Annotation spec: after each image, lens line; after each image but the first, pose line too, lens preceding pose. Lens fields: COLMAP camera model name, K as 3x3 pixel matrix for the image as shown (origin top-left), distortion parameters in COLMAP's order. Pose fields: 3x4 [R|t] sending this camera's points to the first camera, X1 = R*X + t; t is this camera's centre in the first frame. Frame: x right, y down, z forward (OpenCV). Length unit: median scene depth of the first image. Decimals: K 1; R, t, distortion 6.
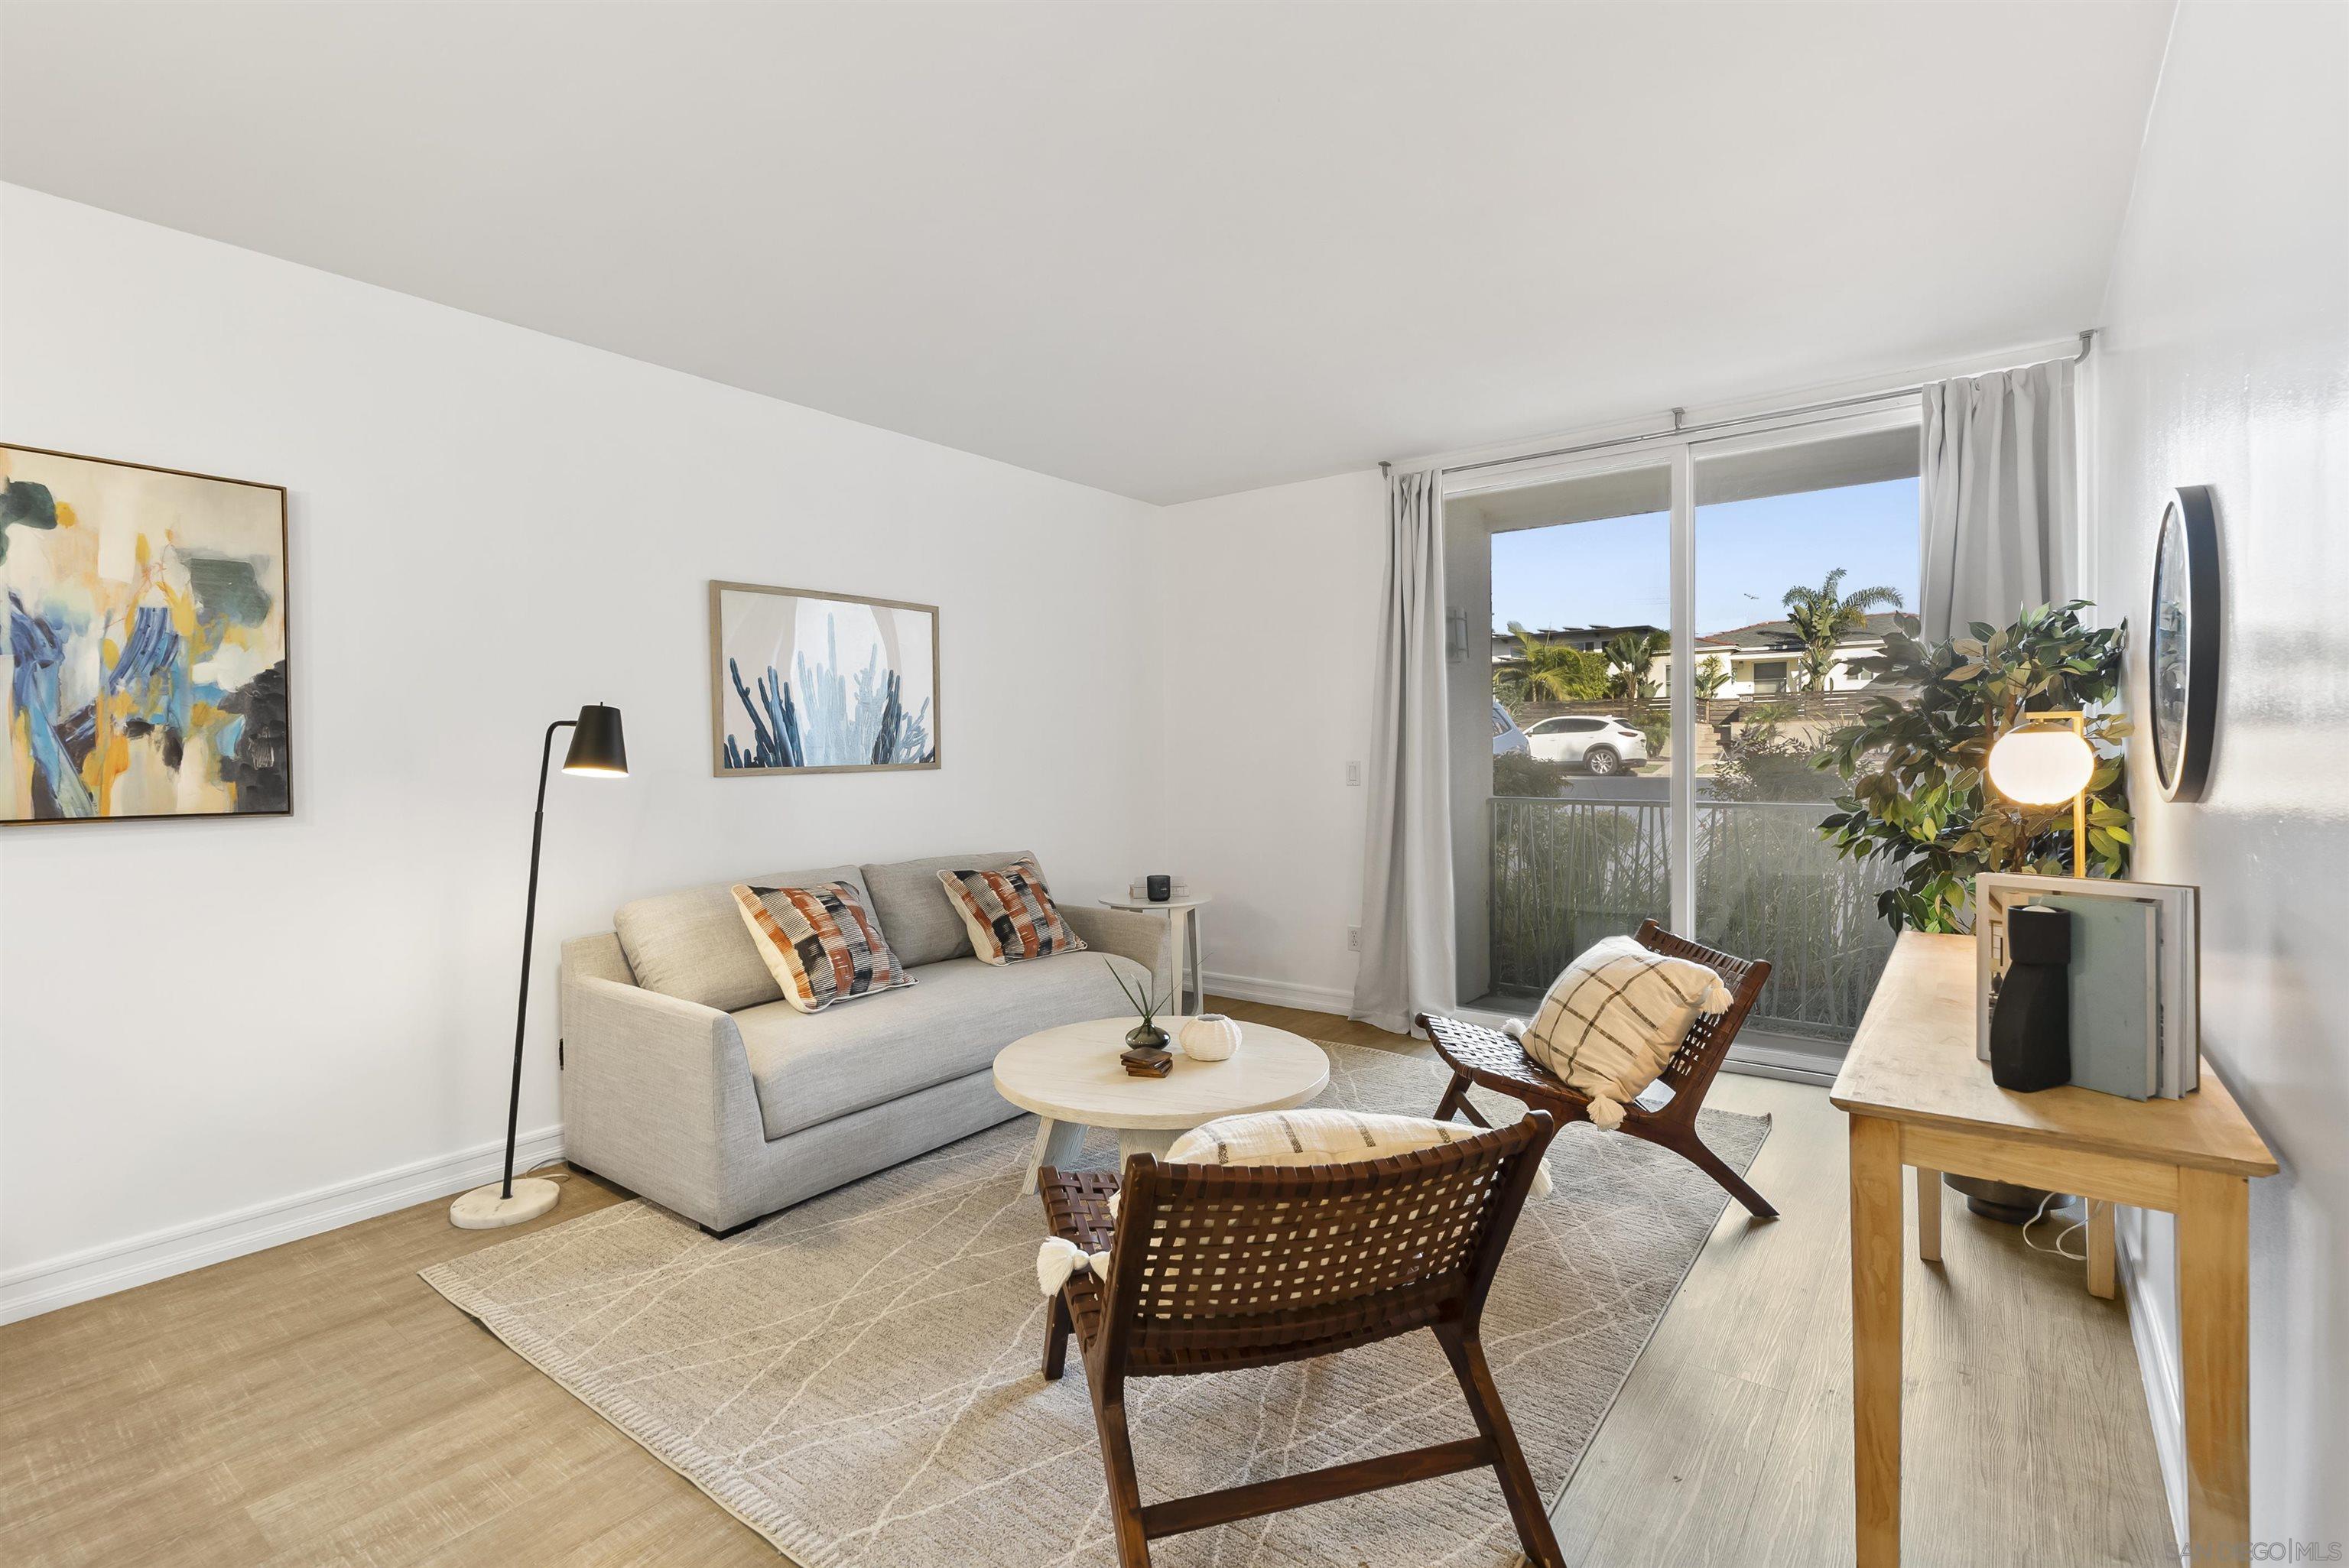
lens RADIAL K [[1067.1, 0, 1176.3], [0, 1067.1, 772.6], [0, 0, 1]] dist [-0.005061, 0.002785]
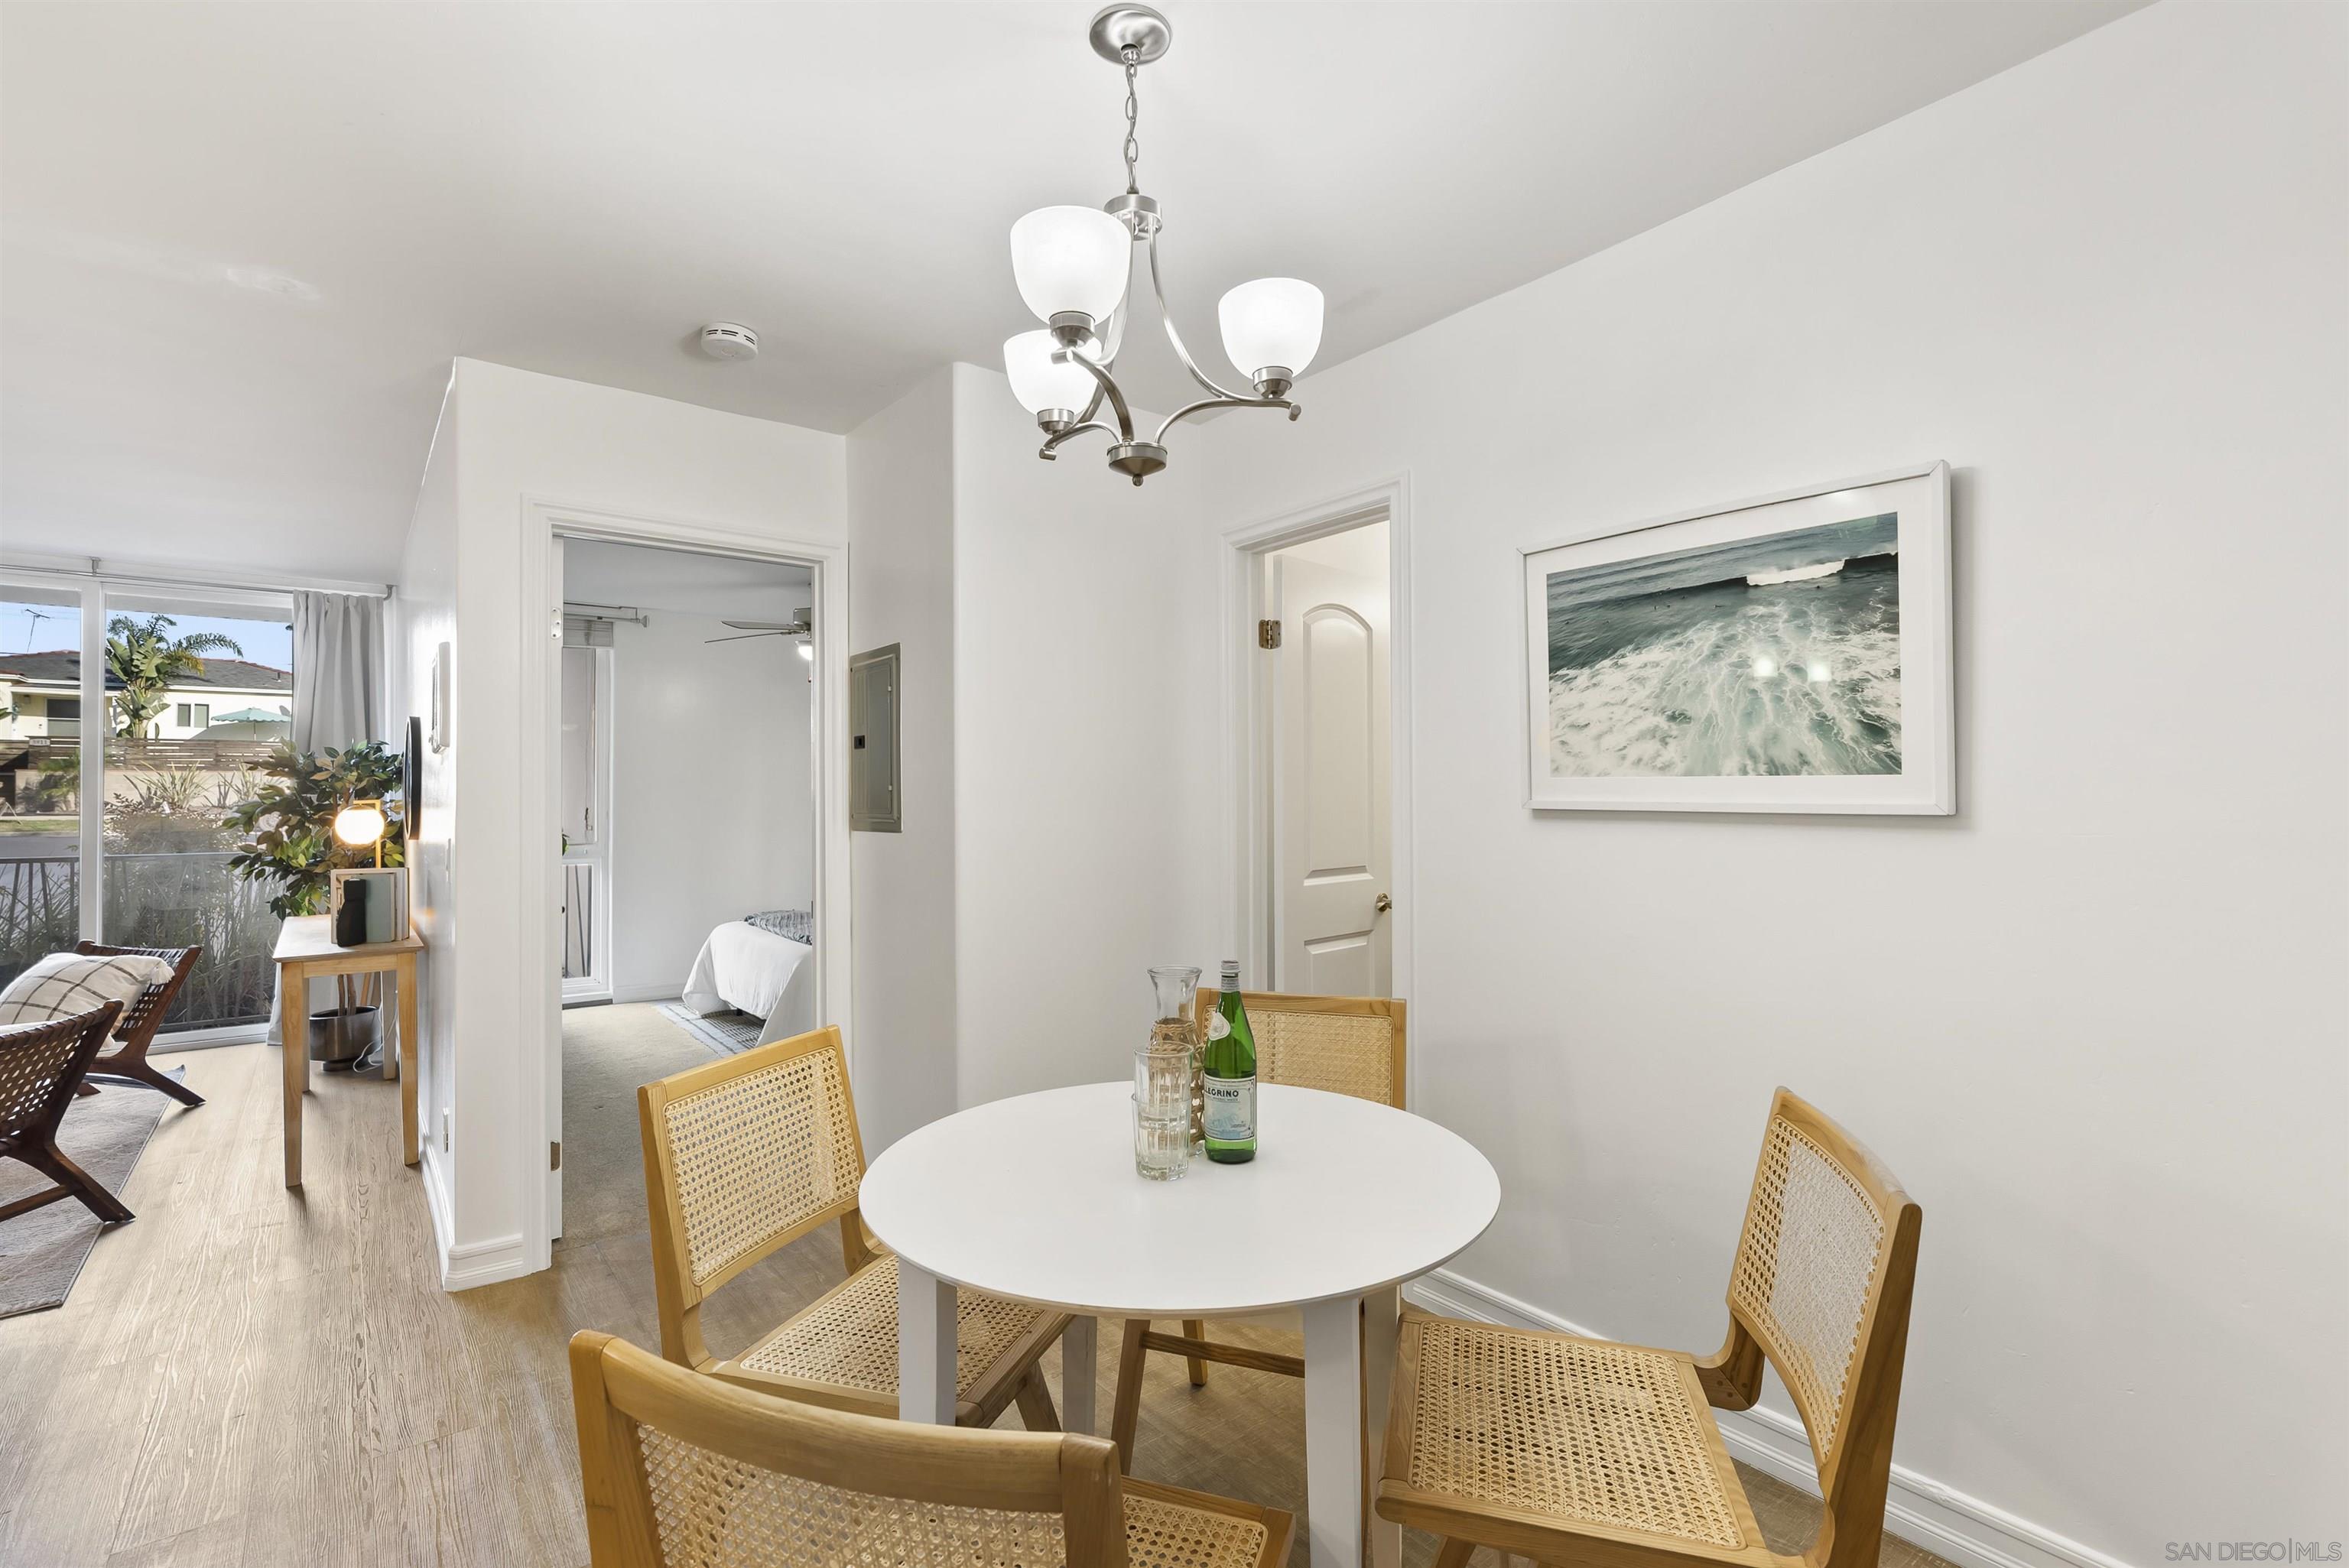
lens RADIAL K [[1067.1, 0, 1175.6], [0, 1067.1, 776.6], [0, 0, 1]] dist [-0.005061, 0.002785]
pose [[0.247555, 0.023780, 0.968582, -0.705091], [0.019045, 0.999386, -0.029404, -0.008463], [-0.968687, 0.025726, 0.246950, -0.920044]]
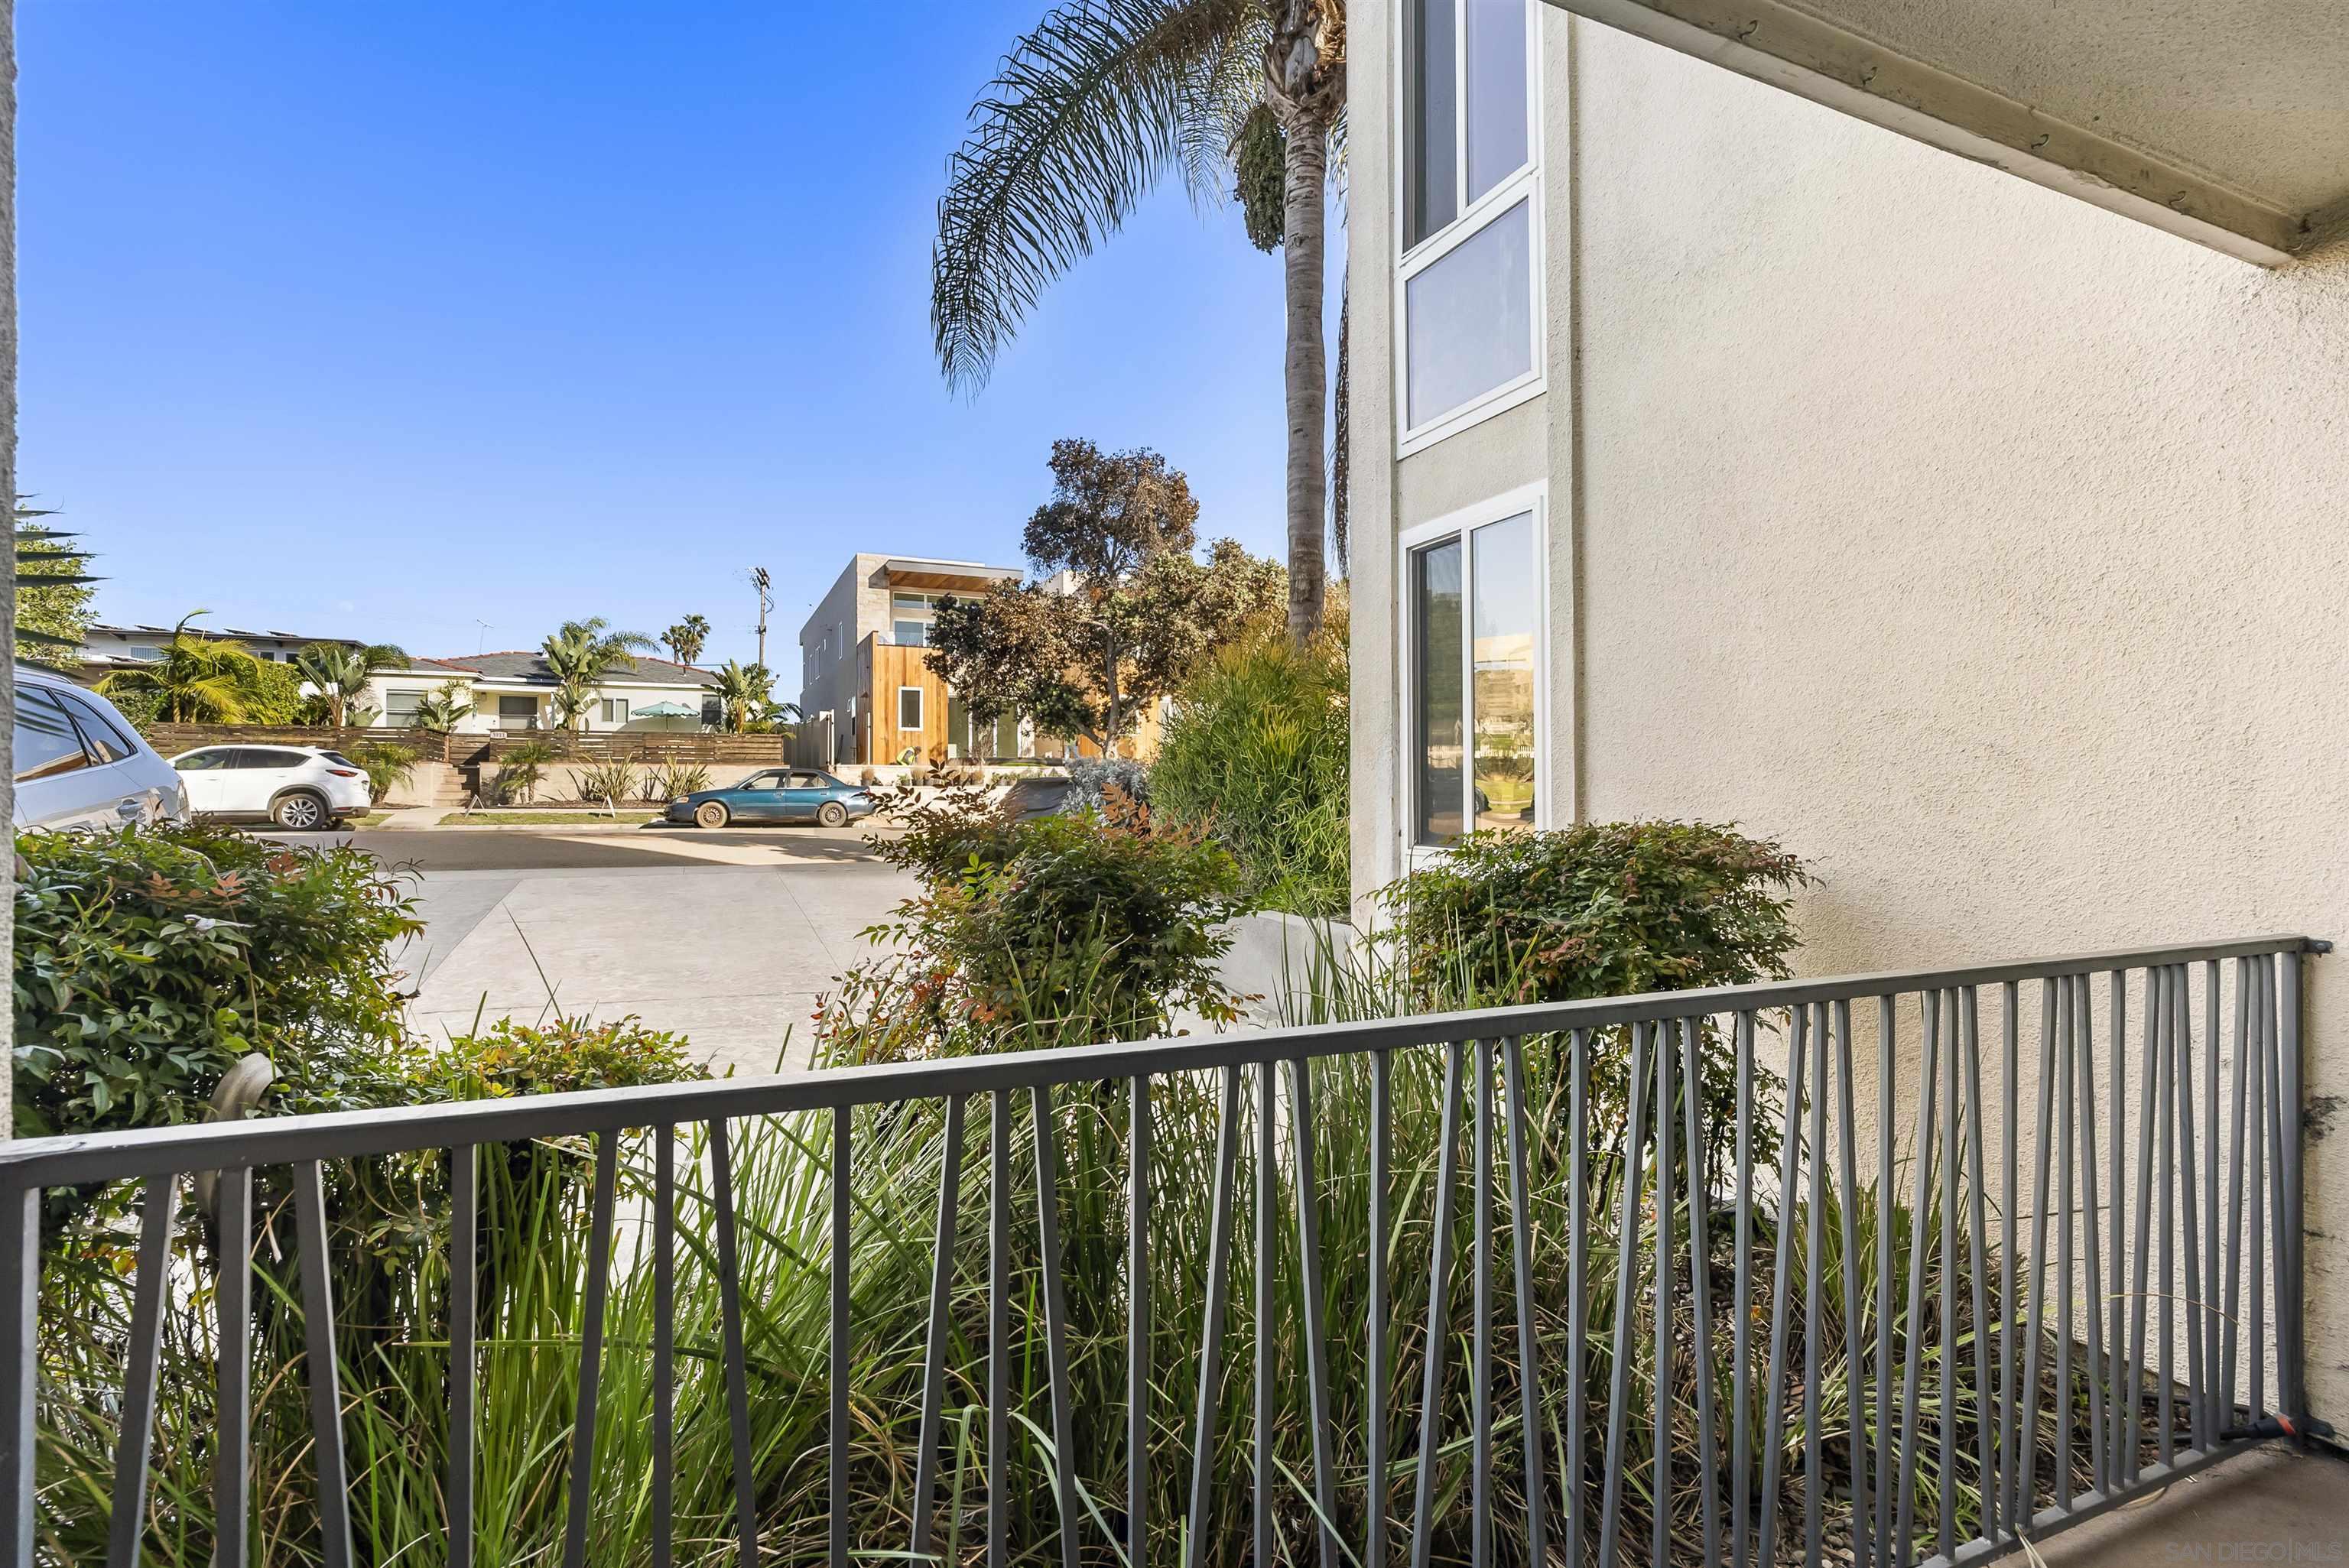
lens RADIAL K [[1067.1, 0, 1164.7], [0, 1067.1, 777.1], [0, 0, 1]] dist [-0.005061, 0.002785]
pose [[0.473423, 0.022754, 0.880541, 0.502053], [0.010121, 0.999460, -0.031269, -0.051213], [-0.880777, 0.023715, 0.472937, 1.693571]]
